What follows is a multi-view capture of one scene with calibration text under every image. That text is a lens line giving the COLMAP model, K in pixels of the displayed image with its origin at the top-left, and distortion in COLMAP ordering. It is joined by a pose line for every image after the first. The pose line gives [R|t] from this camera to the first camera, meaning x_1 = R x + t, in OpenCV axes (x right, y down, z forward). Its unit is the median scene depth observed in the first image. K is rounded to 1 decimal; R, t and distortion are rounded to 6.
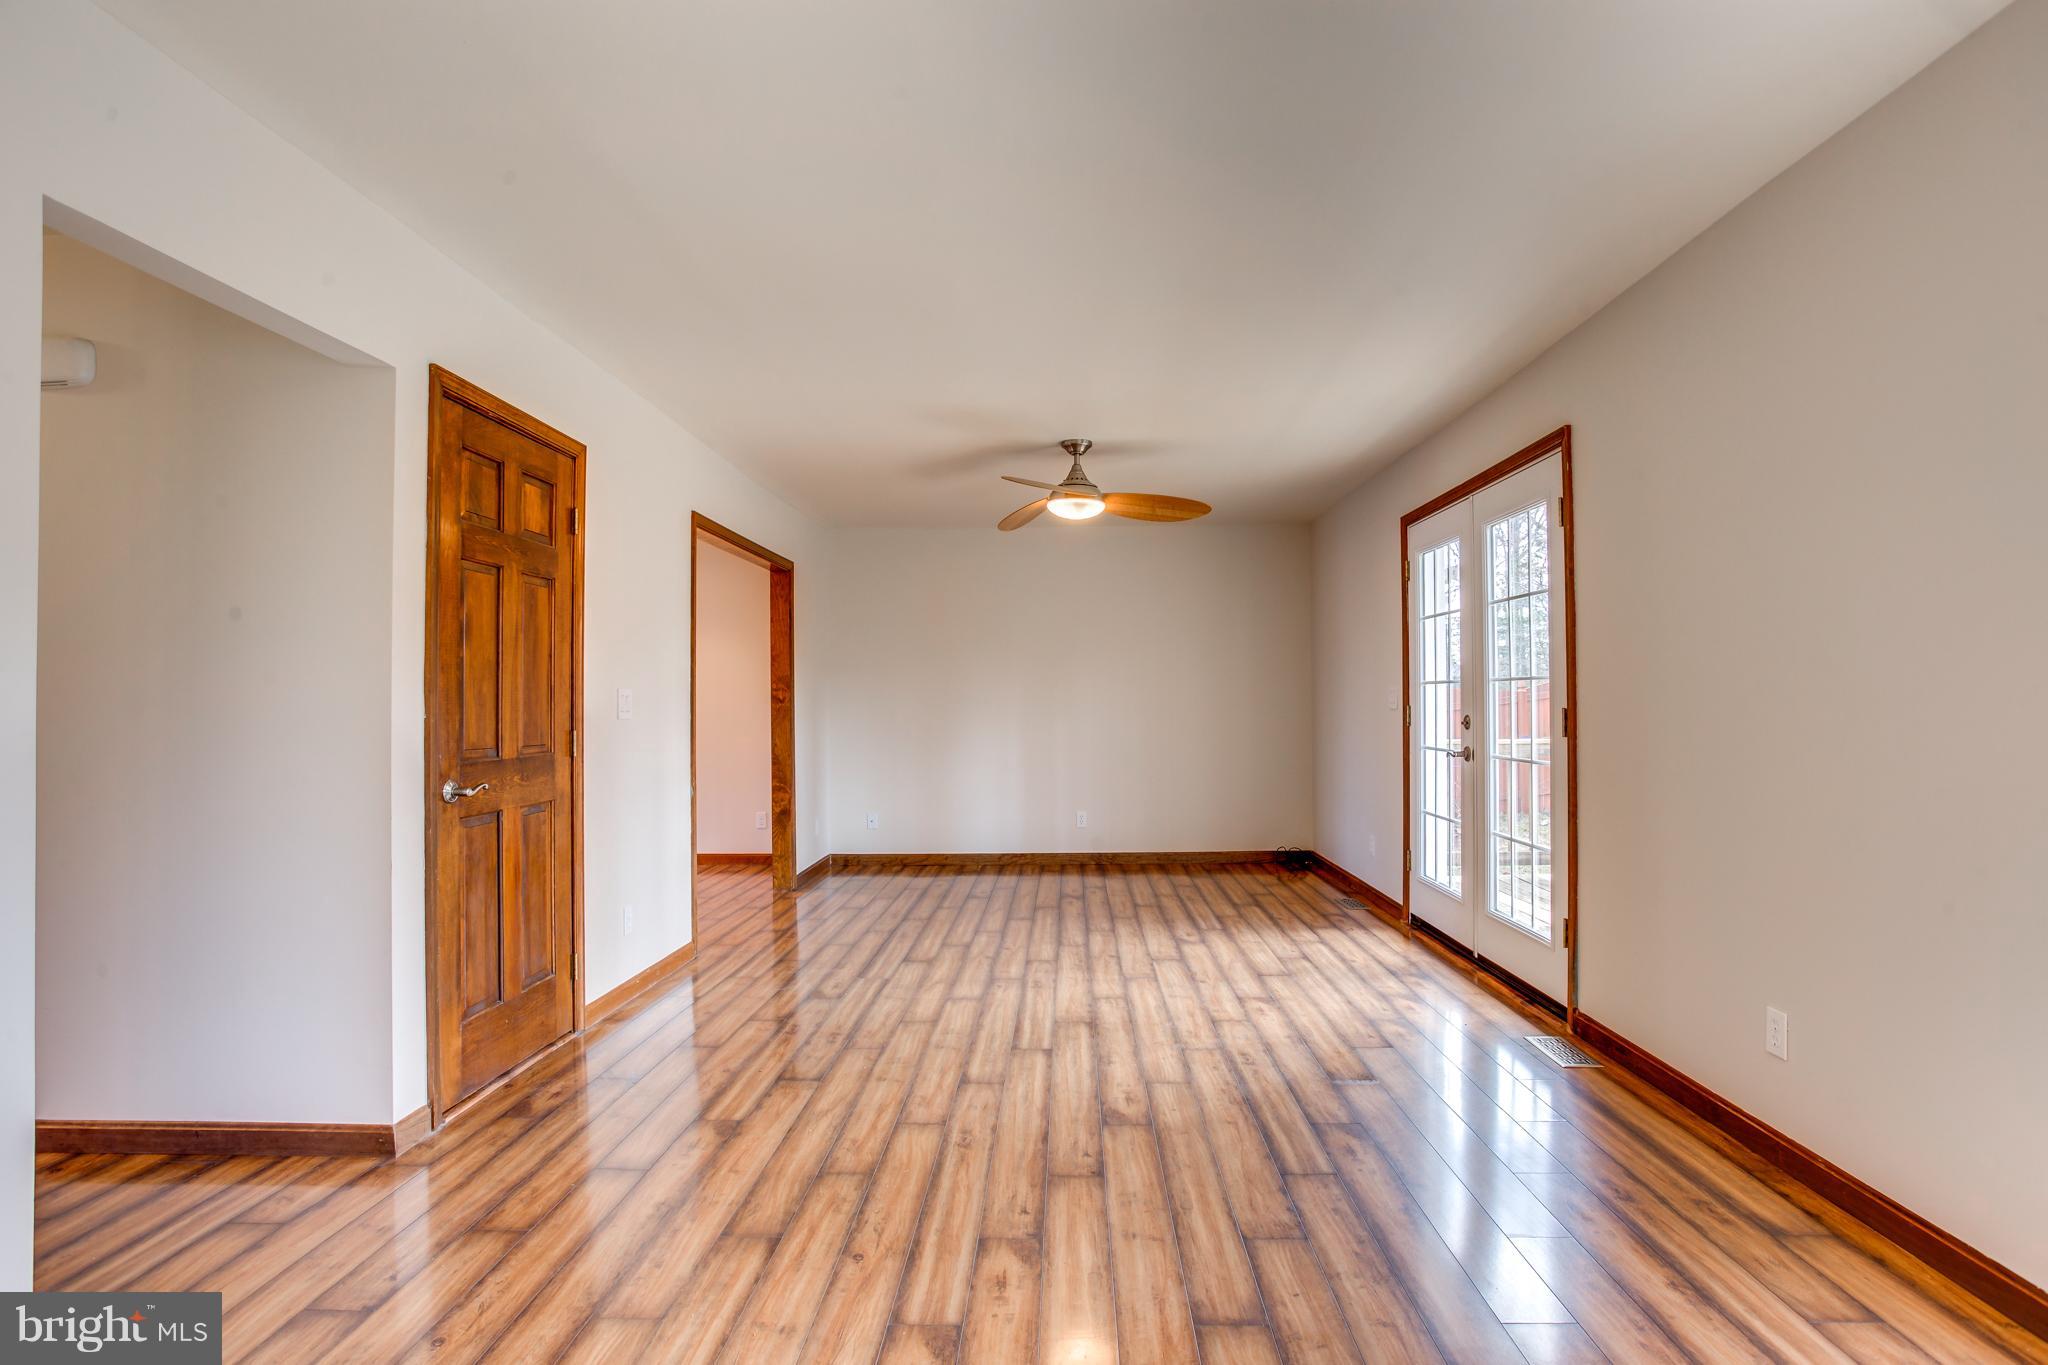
lens RADIAL K [[1030.3, 0, 1029.8], [0, 1030.3, 690.0], [0, 0, 1]] dist [-0.054384, 0.015748]
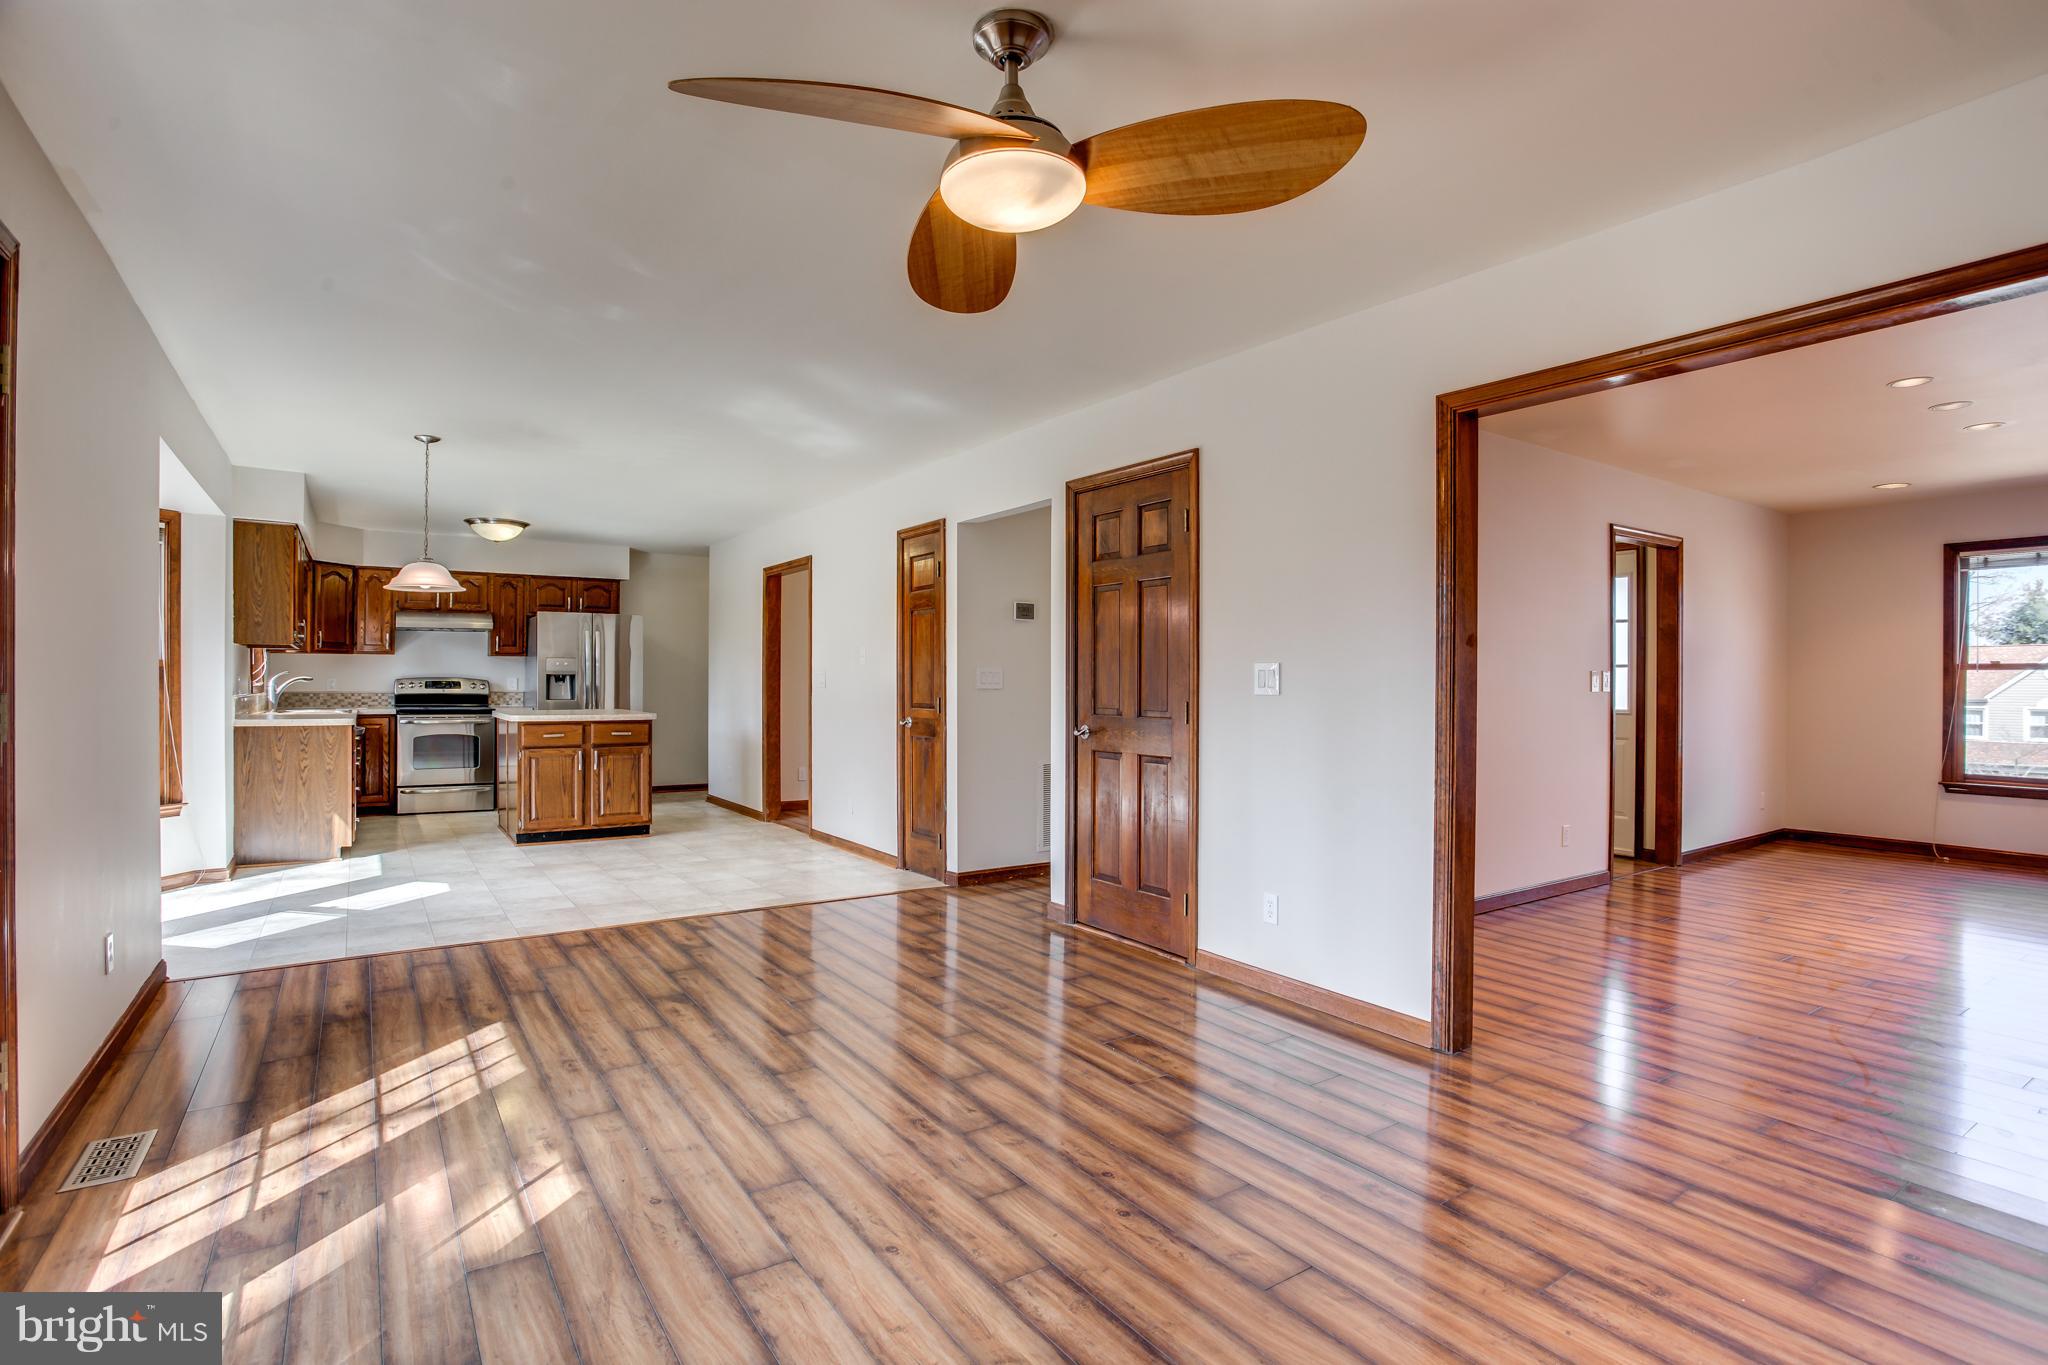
lens RADIAL K [[1030.3, 0, 1039.0], [0, 1030.3, 679.9], [0, 0, 1]] dist [-0.054384, 0.015748]
pose [[-0.807257, 0.006677, -0.590163, 0.374097], [0.012421, 0.999907, -0.005677, 0.019170], [0.590070, -0.011913, -0.807264, 1.823847]]
